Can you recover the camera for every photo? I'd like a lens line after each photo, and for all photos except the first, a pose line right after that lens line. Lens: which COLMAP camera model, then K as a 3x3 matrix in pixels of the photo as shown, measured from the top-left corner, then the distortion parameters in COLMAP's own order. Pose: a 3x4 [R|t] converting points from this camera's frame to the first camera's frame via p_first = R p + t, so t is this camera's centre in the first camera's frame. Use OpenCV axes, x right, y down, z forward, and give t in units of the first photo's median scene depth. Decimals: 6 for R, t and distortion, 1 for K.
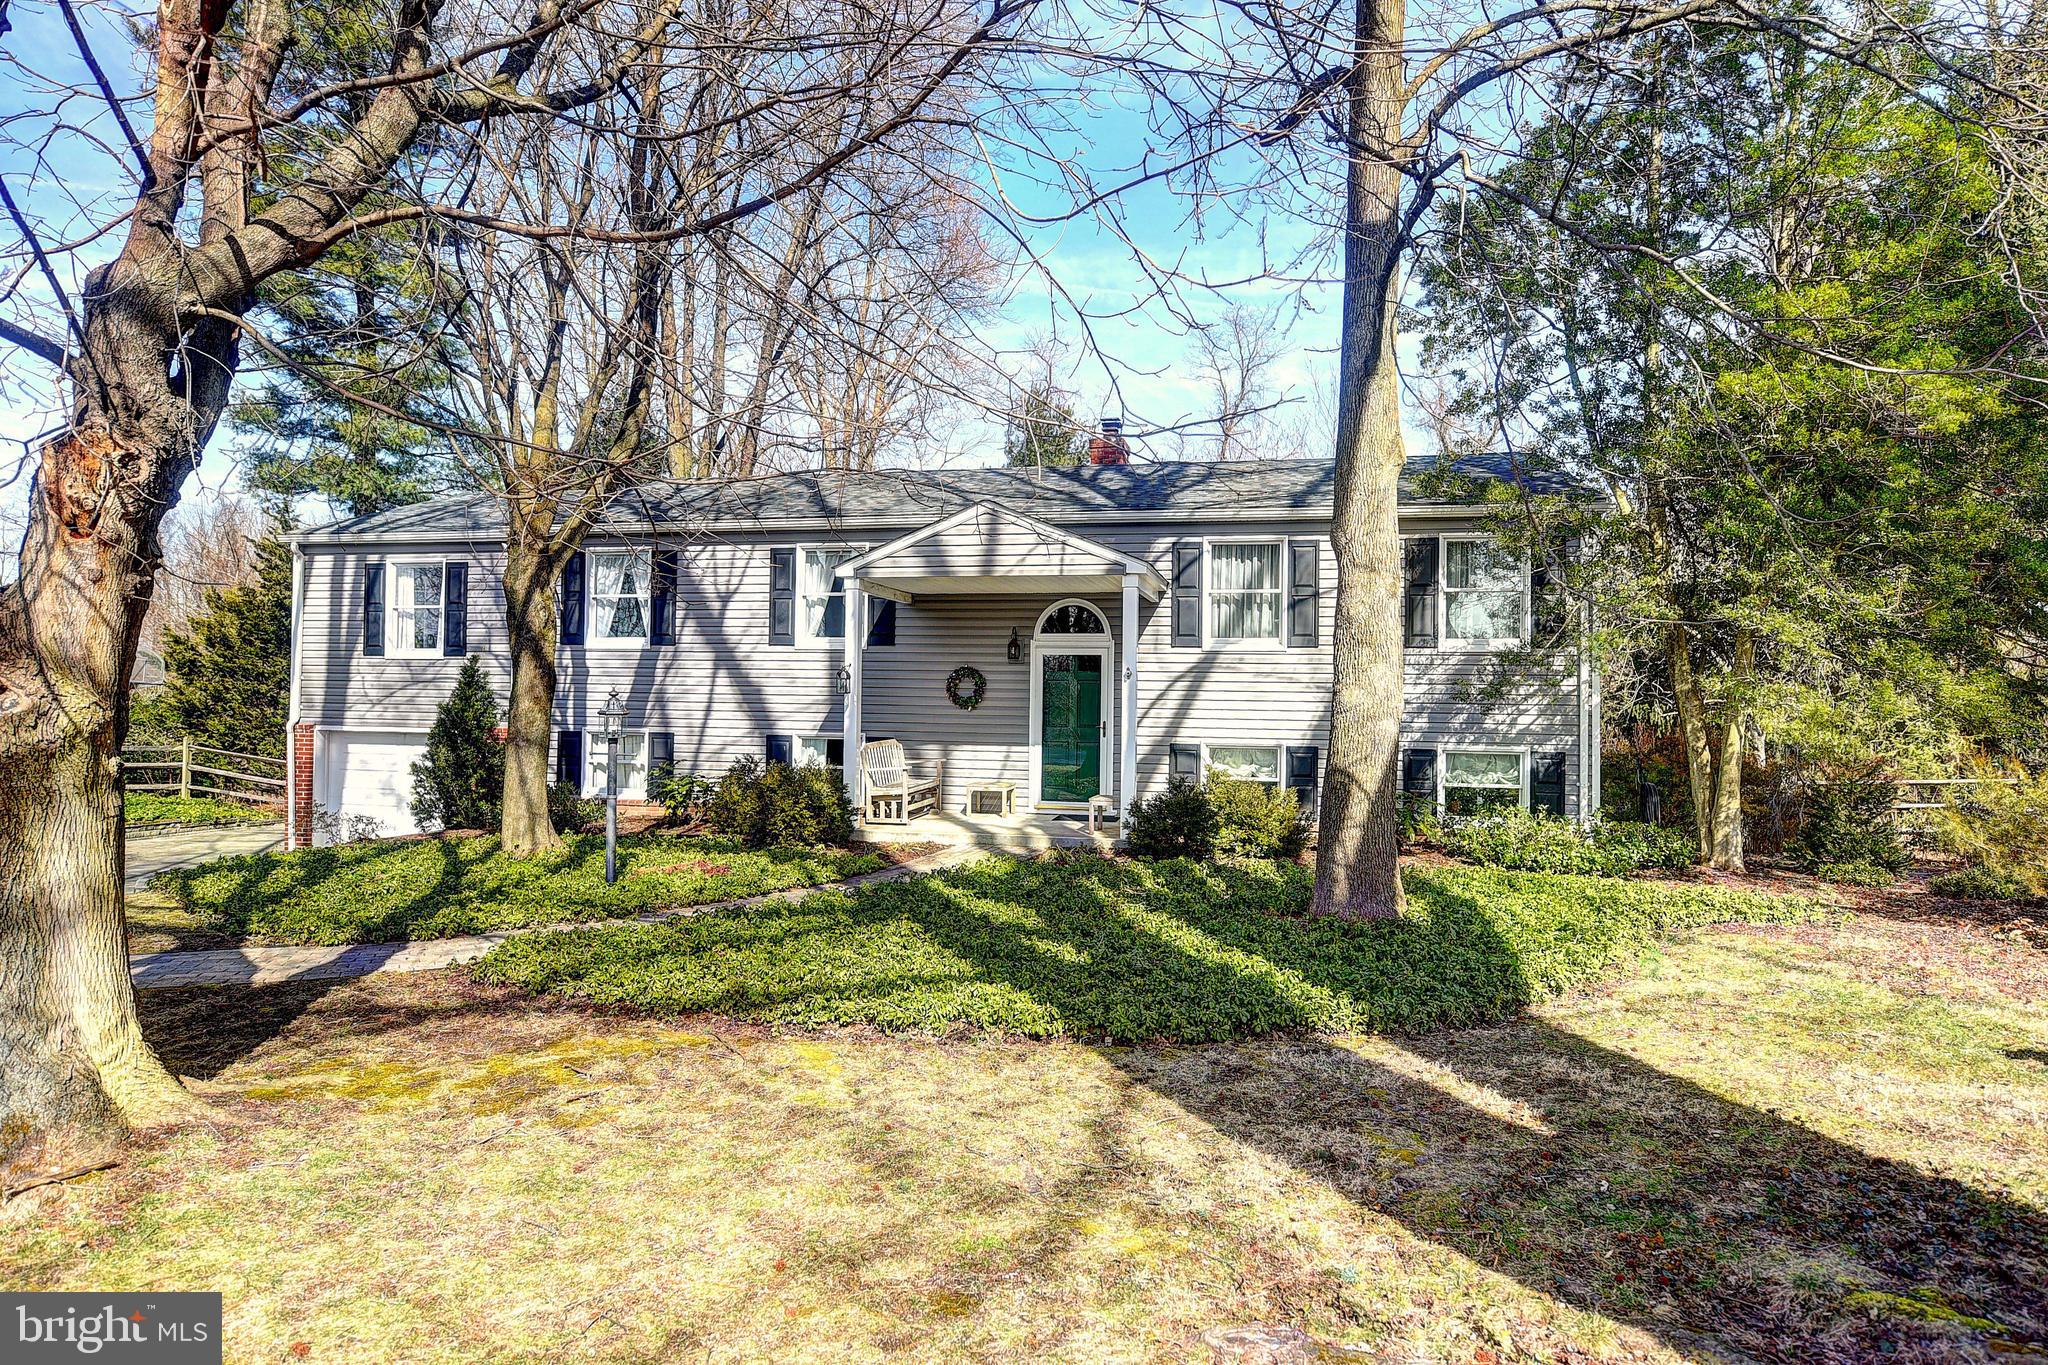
lens RADIAL K [[1171.0, 0, 1023.6], [0, 1171.0, 691.8], [0, 0, 1]] dist [-0.001924, 0.000079]
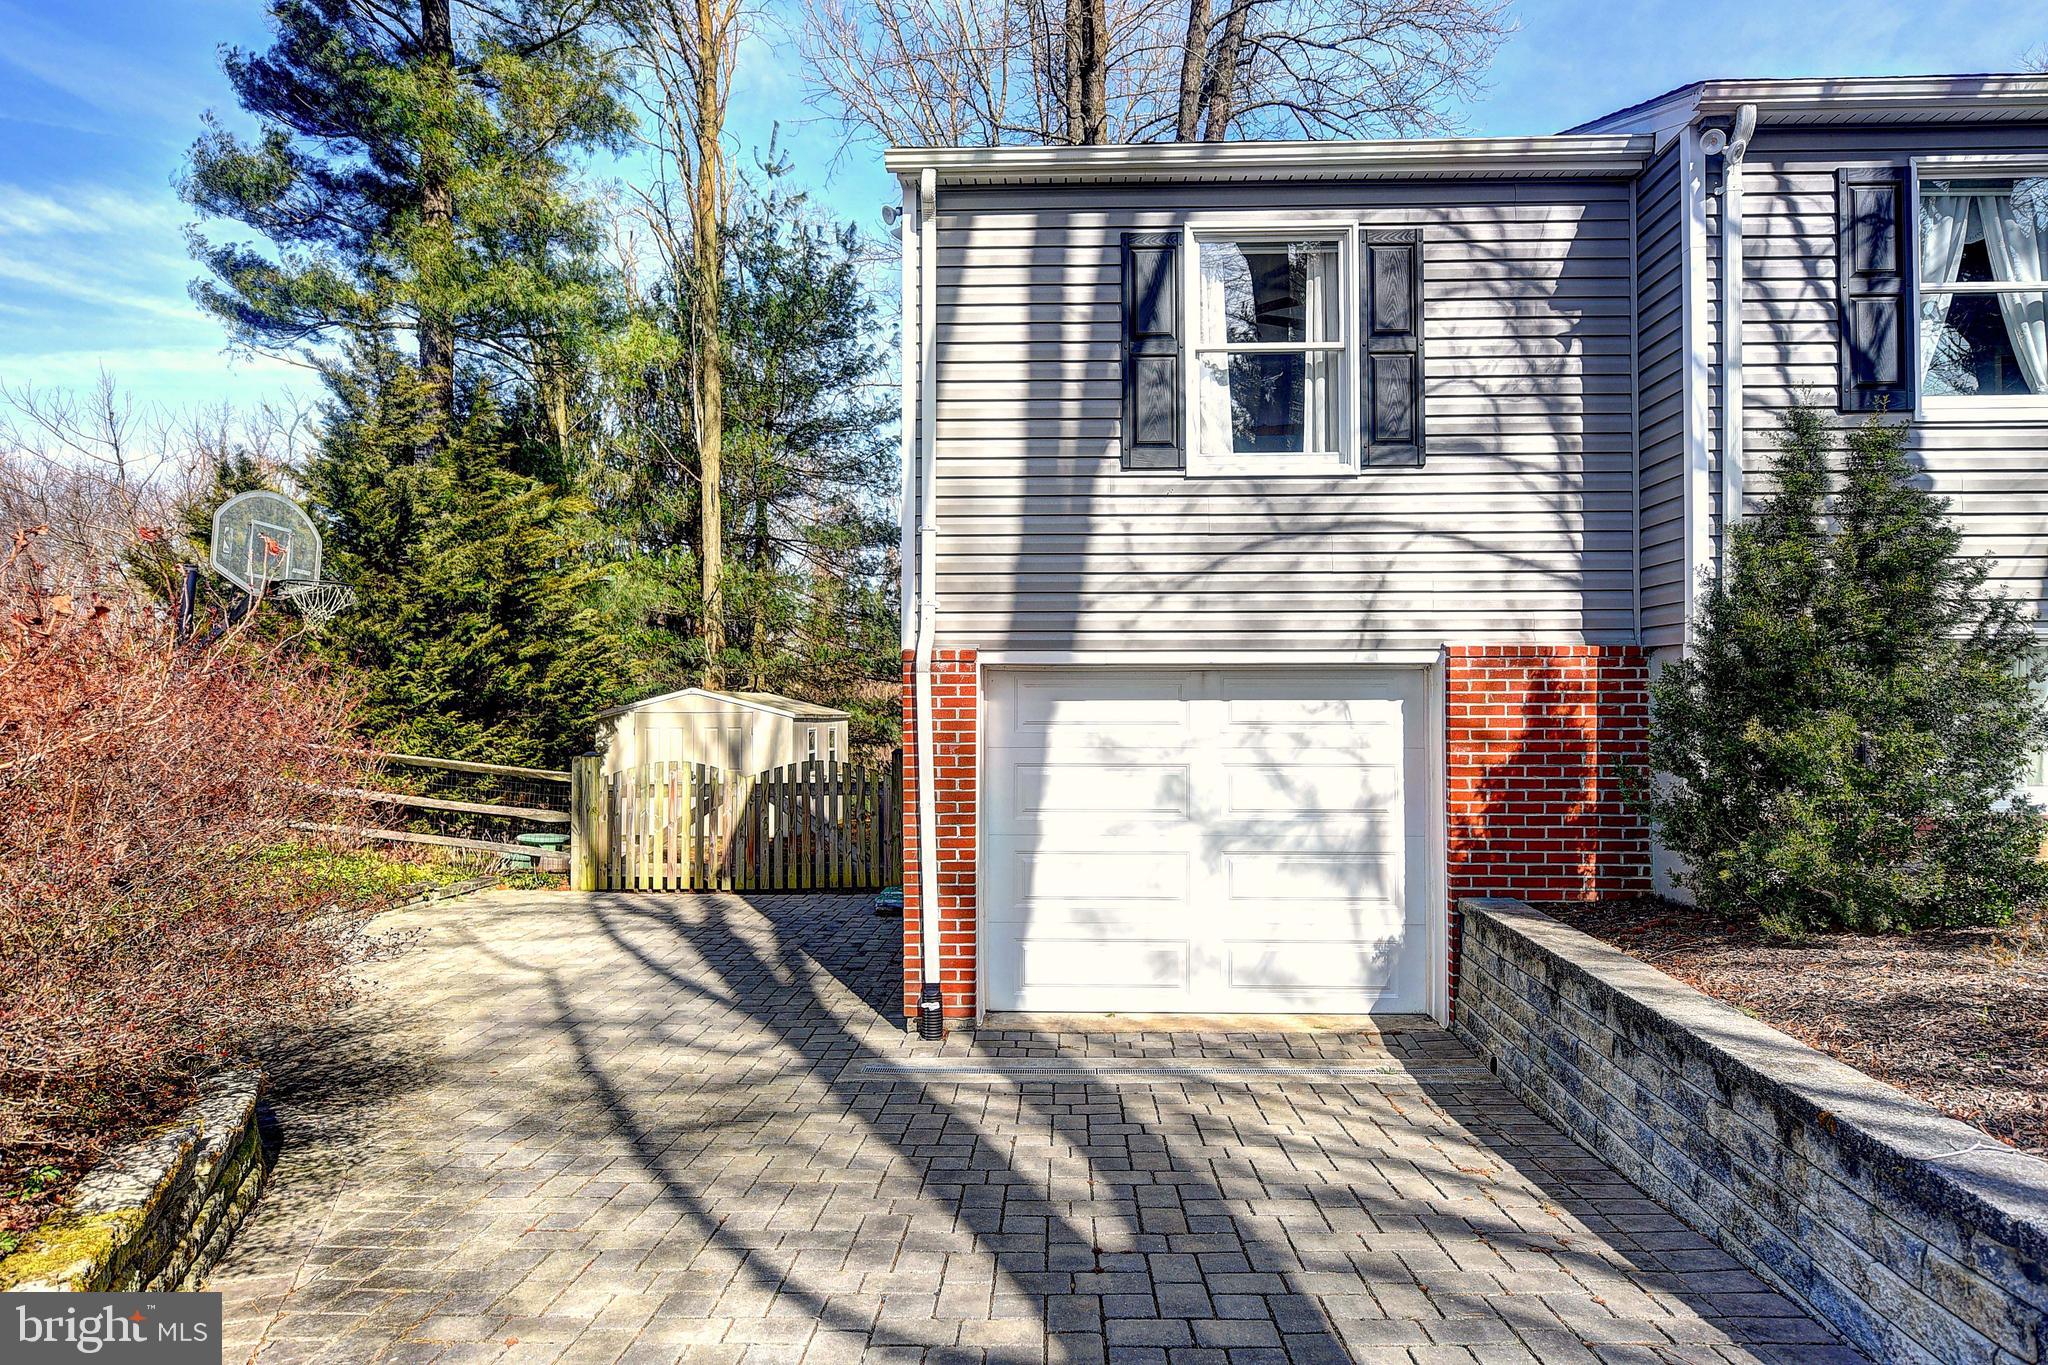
lens RADIAL K [[1171.0, 0, 1029.0], [0, 1171.0, 690.1], [0, 0, 1]] dist [-0.001924, 0.000079]
pose [[0.982763, -0.016206, 0.184159, -0.758698], [0.016501, 0.999864, -0.000071, 0.047340], [-0.184133, 0.003108, 0.982897, 0.705819]]
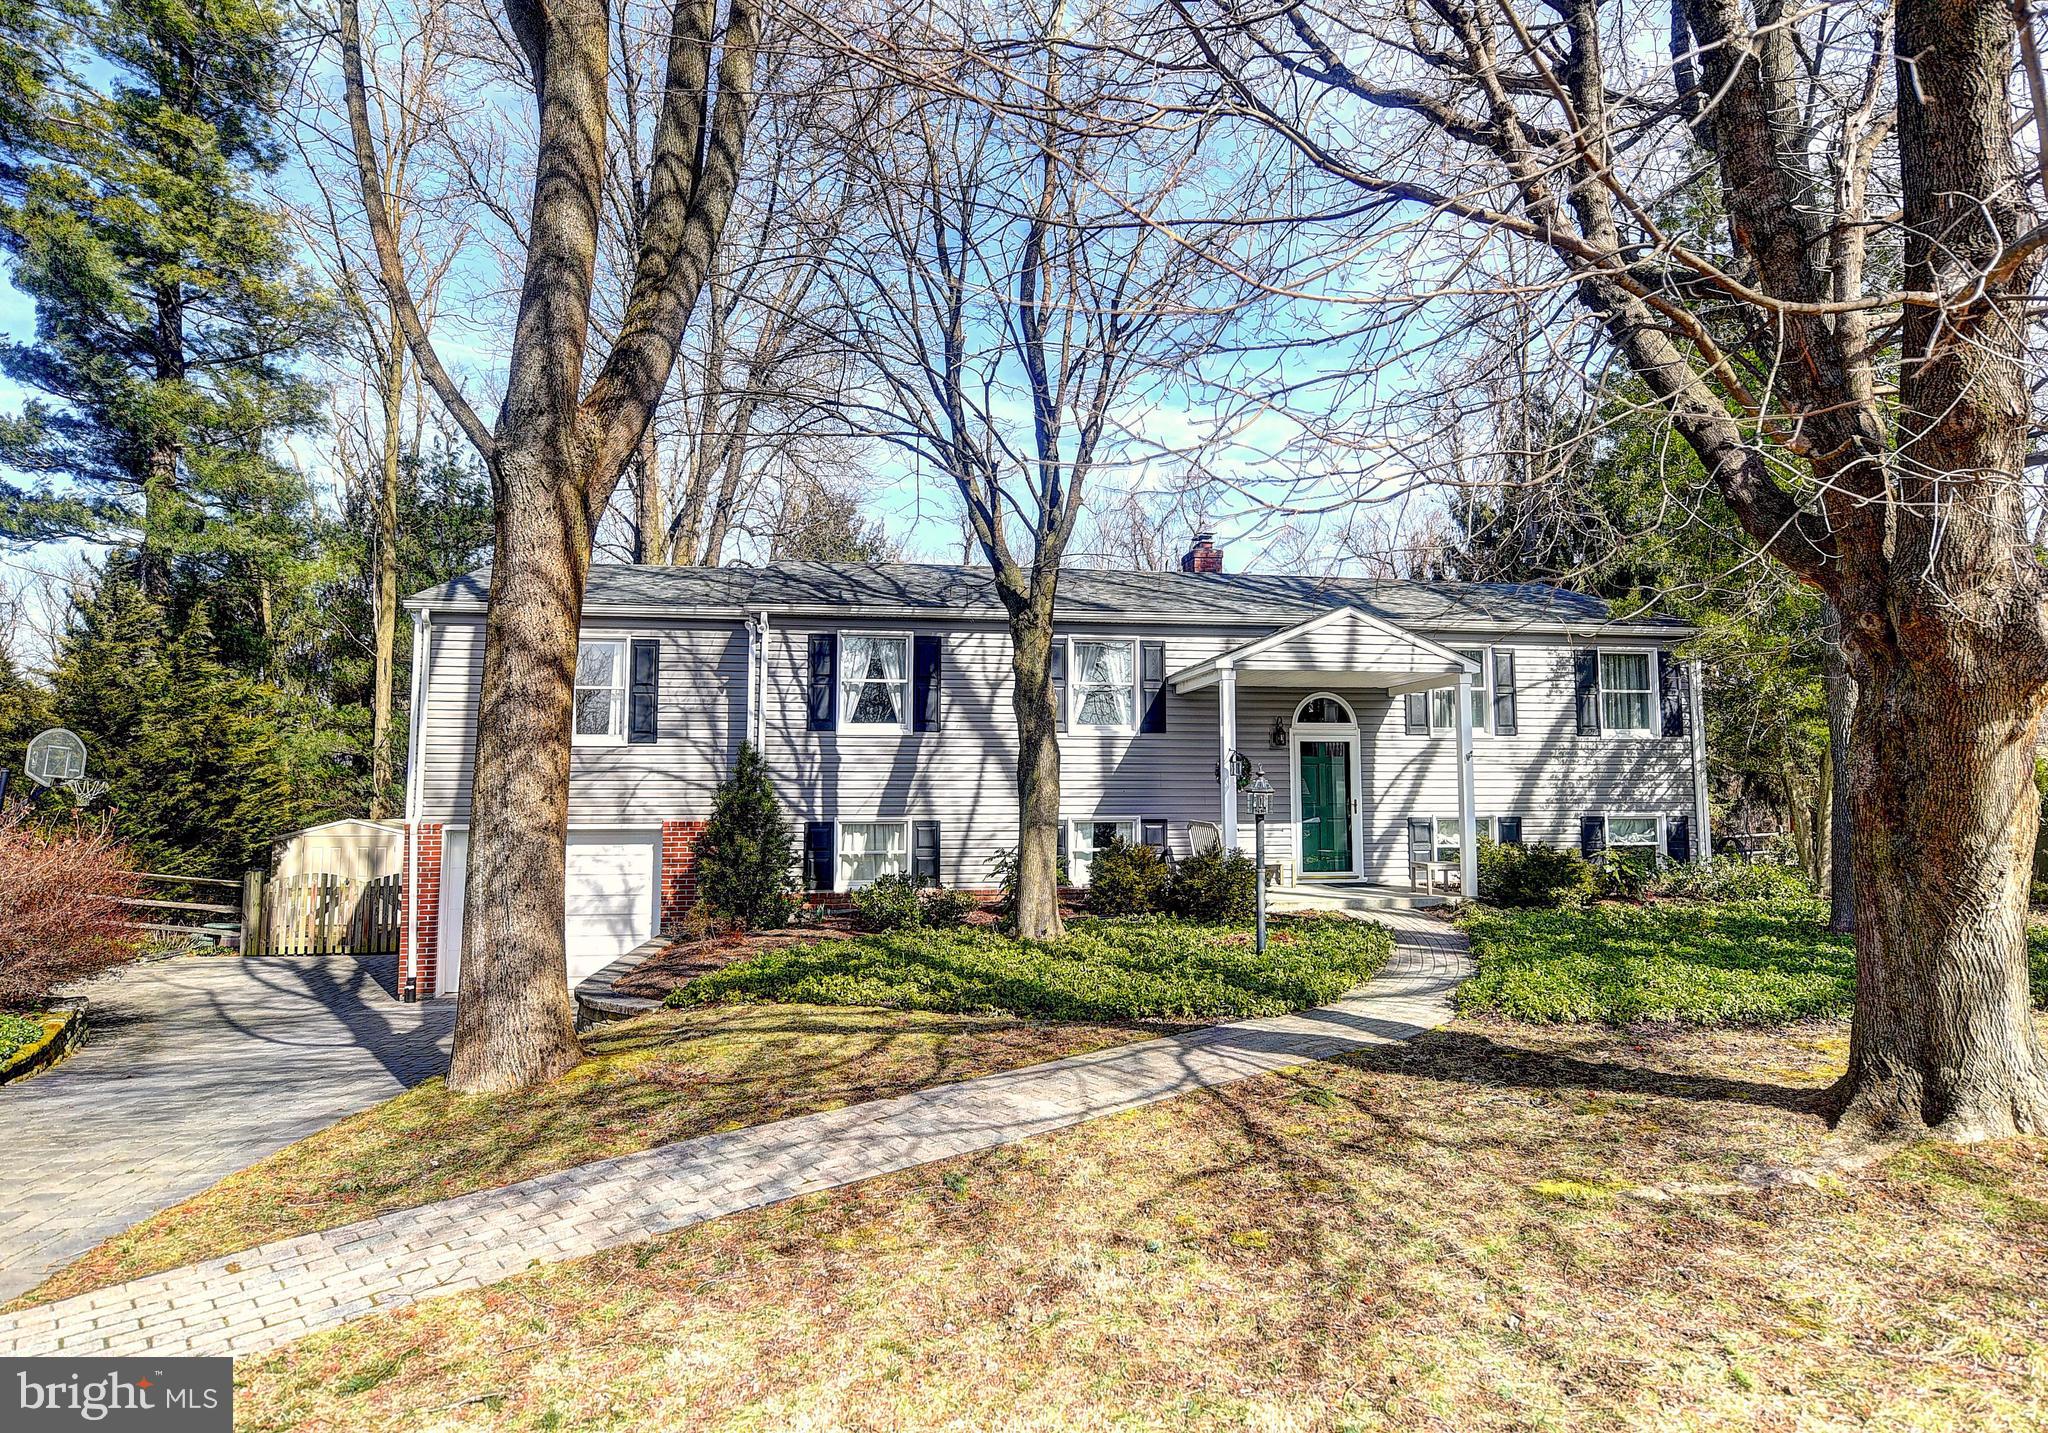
lens RADIAL K [[1170.6, 0, 1057.6], [0, 1170.6, 702.8], [0, 0, 1]] dist [-0.011152, -0.002218]
pose [[0.922367, 0.014902, 0.386028, -0.598881], [0.013257, 0.997446, -0.070180, 0.006773], [-0.386088, 0.069849, 0.919814, 0.050448]]
